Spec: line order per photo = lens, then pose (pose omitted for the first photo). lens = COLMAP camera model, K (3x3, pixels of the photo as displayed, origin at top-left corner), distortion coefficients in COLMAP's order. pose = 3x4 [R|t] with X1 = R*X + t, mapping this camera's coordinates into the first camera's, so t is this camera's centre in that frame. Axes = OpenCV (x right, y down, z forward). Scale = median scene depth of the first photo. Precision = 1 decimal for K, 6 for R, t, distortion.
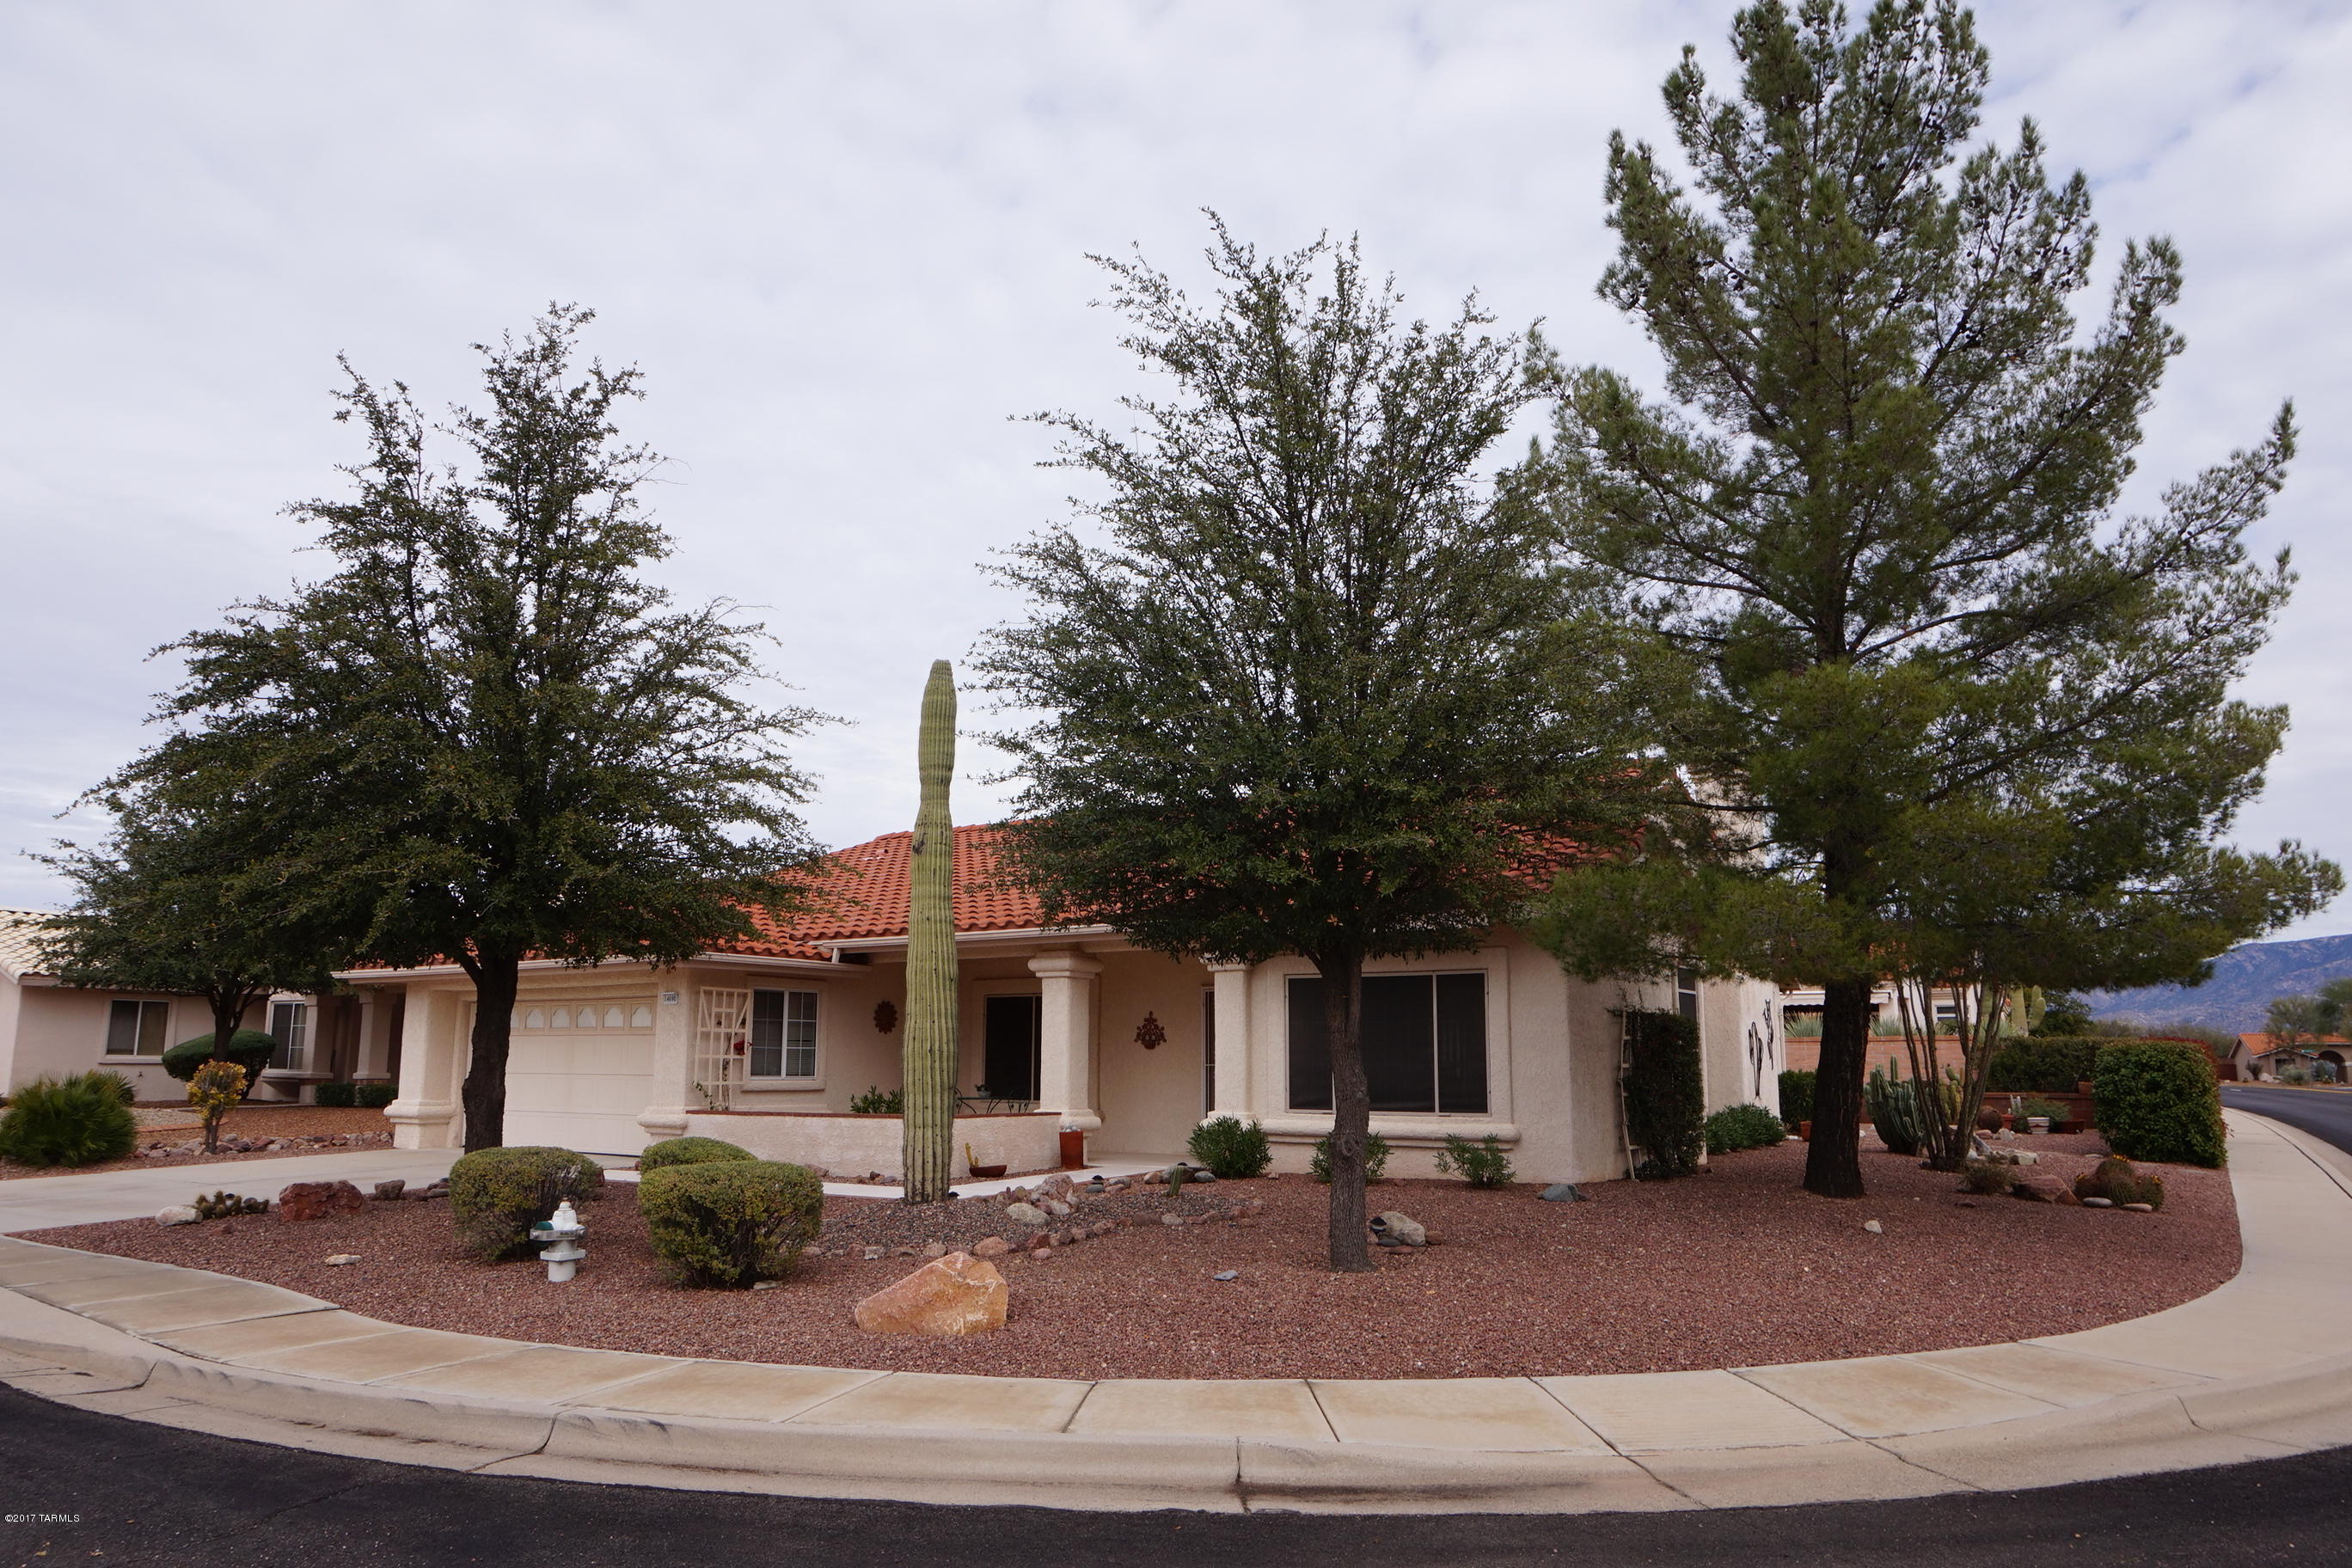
lens RADIAL K [[1595.1, 0, 1166.4], [0, 1595.1, 773.6], [0, 0, 1]] dist [-0.050446, 0.037351]
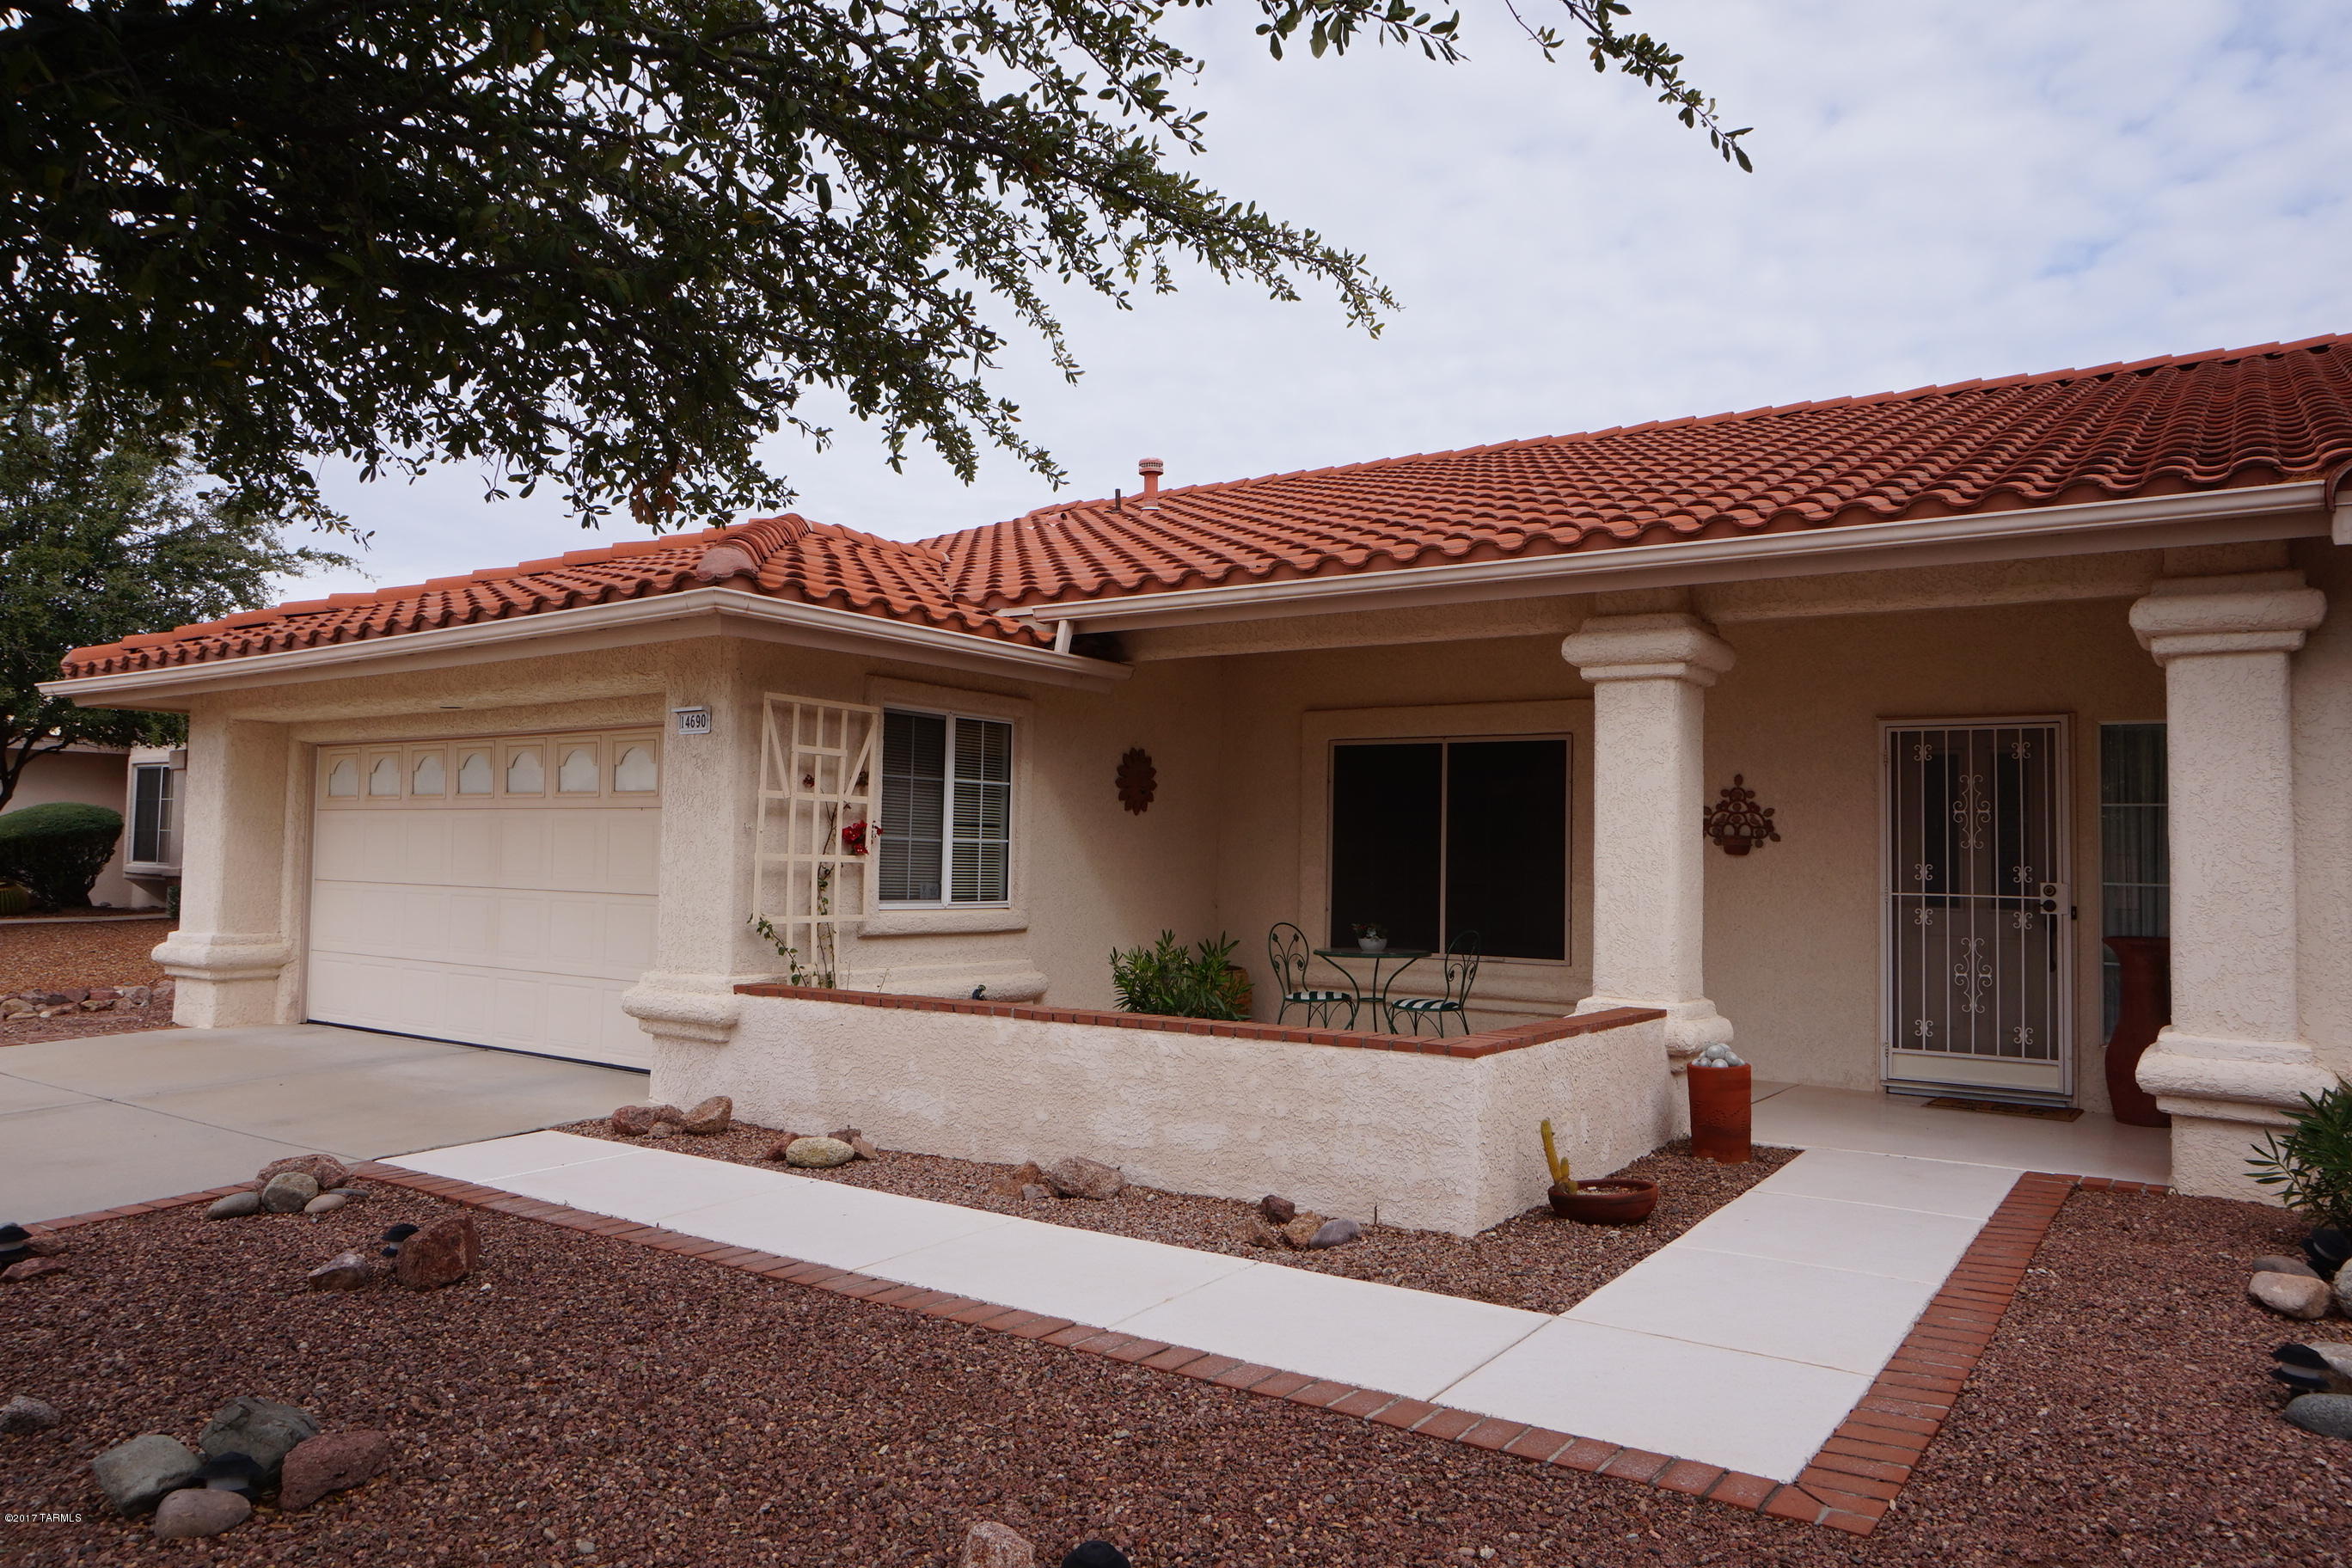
lens RADIAL K [[1595.1, 0, 1152.9], [0, 1595.1, 753.6], [0, 0, 1]] dist [-0.050446, 0.037351]
pose [[0.999188, 0.014957, -0.037414, -0.170435], [-0.010708, 0.993729, 0.111298, 0.099580], [0.038844, -0.110807, 0.993083, 0.569293]]
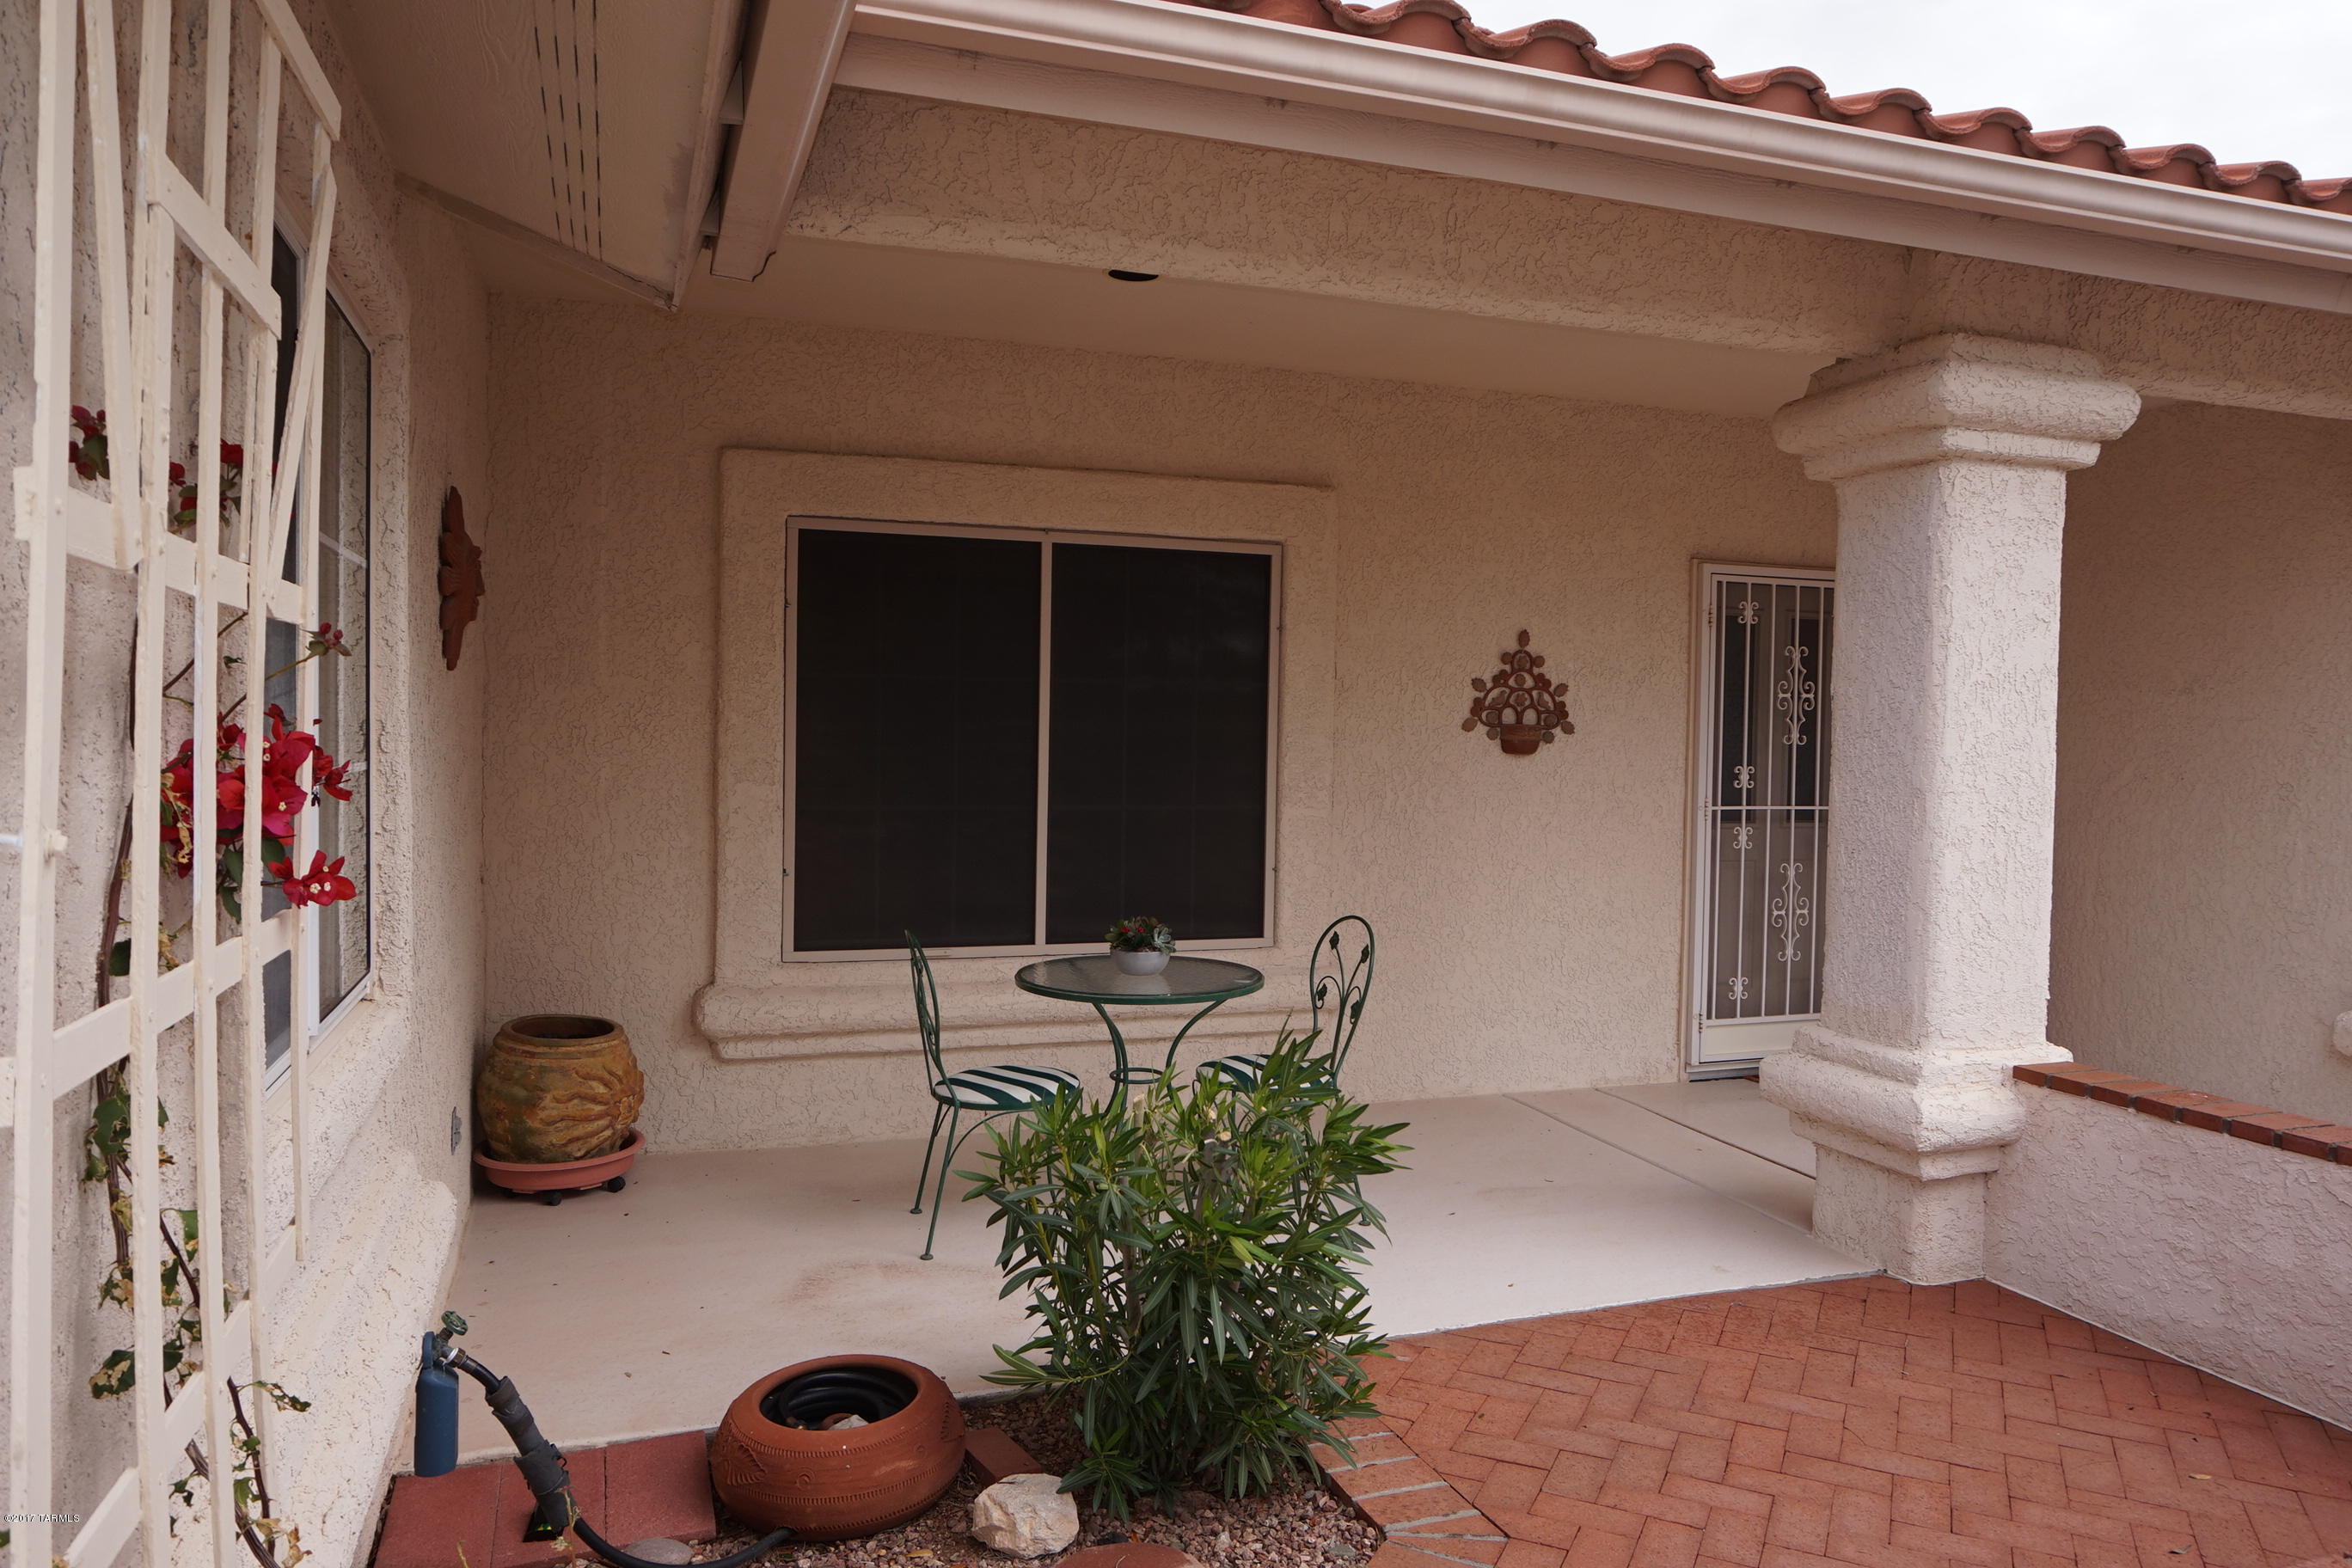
lens RADIAL K [[1595.1, 0, 1160.9], [0, 1595.1, 774.2], [0, 0, 1]] dist [-0.050446, 0.037351]
pose [[0.606809, -0.019939, 0.794597, -0.302234], [-0.156195, 0.977202, 0.143802, 0.151437], [-0.779349, -0.211372, 0.589861, 0.919067]]
